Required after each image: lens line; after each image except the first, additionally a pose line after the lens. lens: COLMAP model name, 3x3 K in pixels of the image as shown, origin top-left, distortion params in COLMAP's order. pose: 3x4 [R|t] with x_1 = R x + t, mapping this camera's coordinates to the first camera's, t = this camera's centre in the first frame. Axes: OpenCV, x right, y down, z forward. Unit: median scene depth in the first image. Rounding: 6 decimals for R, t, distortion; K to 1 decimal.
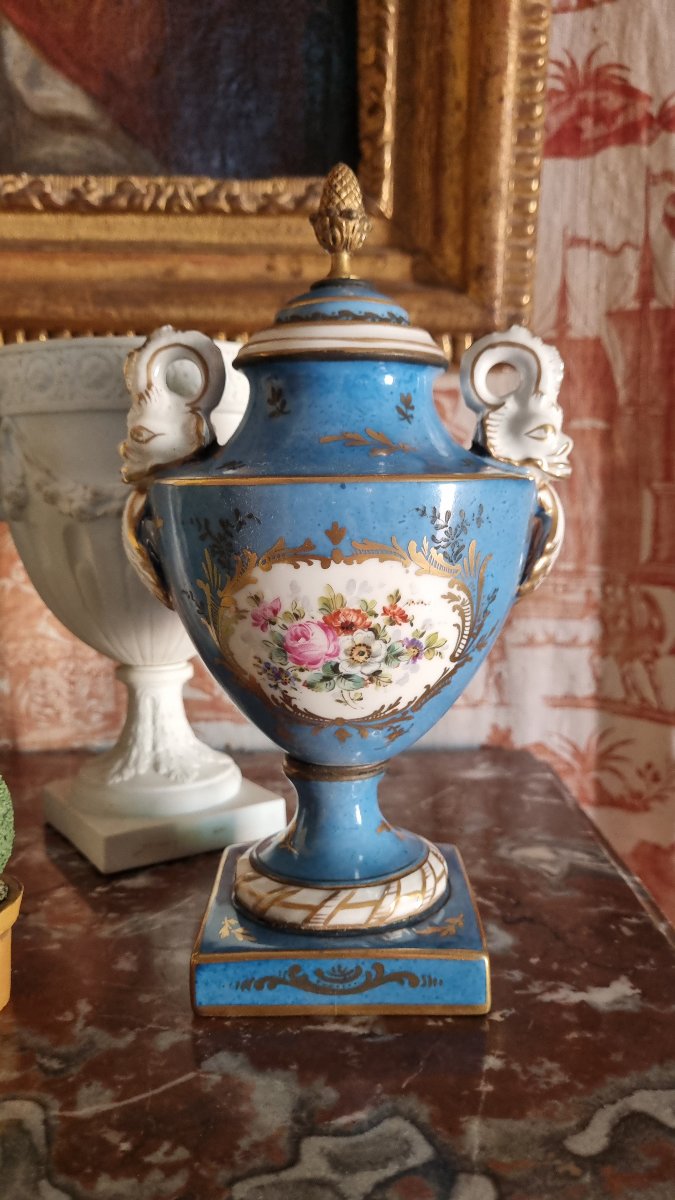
lens RADIAL K [[949.7, 0, 316.5], [0, 949.7, 635.3], [0, 0, 1]] dist [-0.004364, 0.002949]
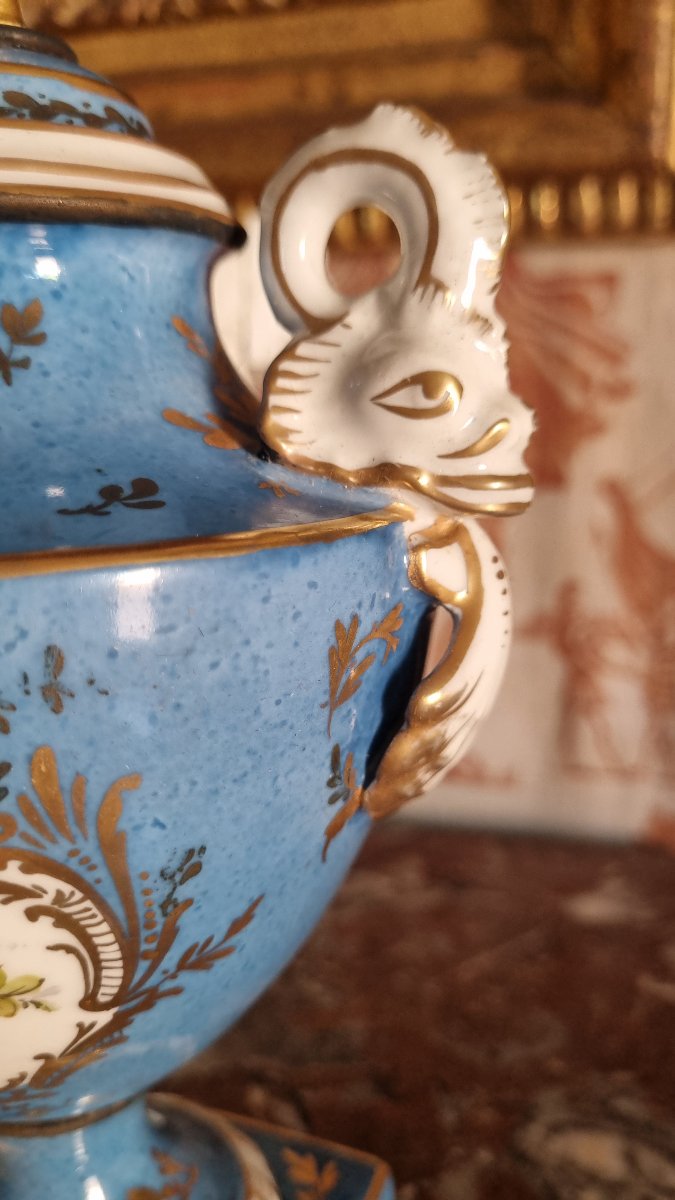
lens RADIAL K [[976.6, 0, 341.0], [0, 976.6, 608.0], [0, 0, 1]] dist [-0.054226, 0.011434]
pose [[0.953493, 0.063376, -0.294676, 0.318515], [-0.041314, 0.995898, 0.080507, -0.158627], [0.298570, -0.064588, 0.952200, 0.620553]]
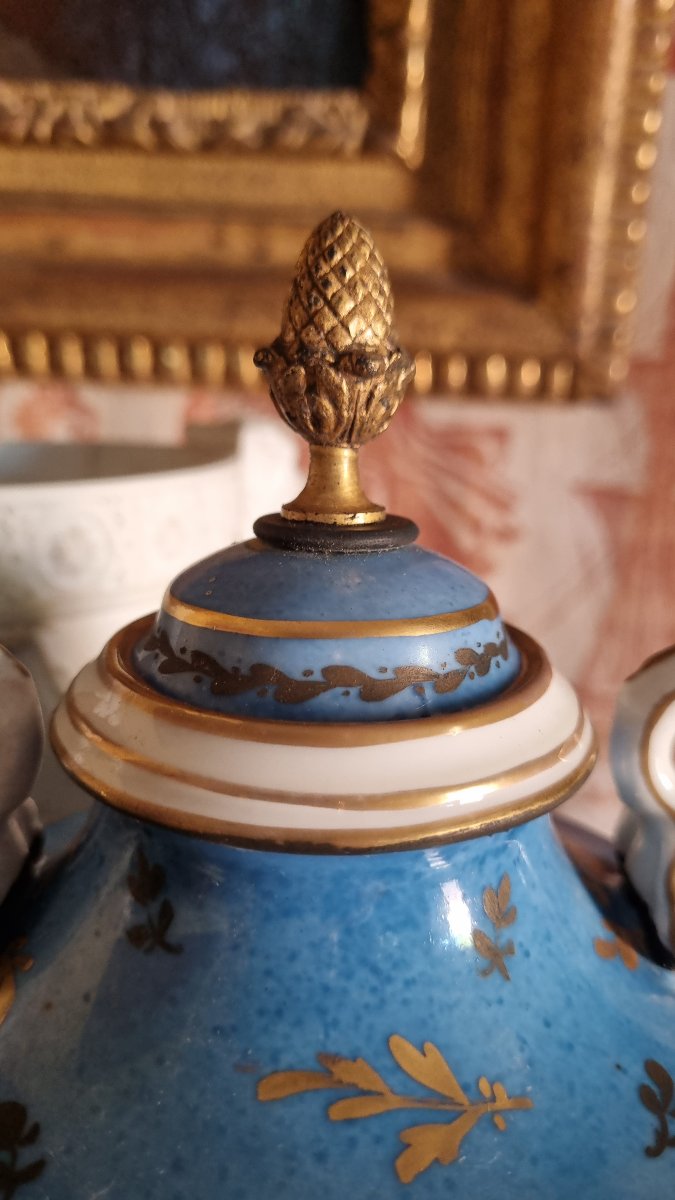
lens RADIAL K [[976.6, 0, 308.6], [0, 976.6, 586.1], [0, 0, 1]] dist [-0.054226, 0.011434]
pose [[0.999529, 0.026550, 0.015375, 0.010488], [-0.027894, 0.995086, 0.095009, -0.380543], [-0.012777, -0.095393, 0.995358, 0.593084]]
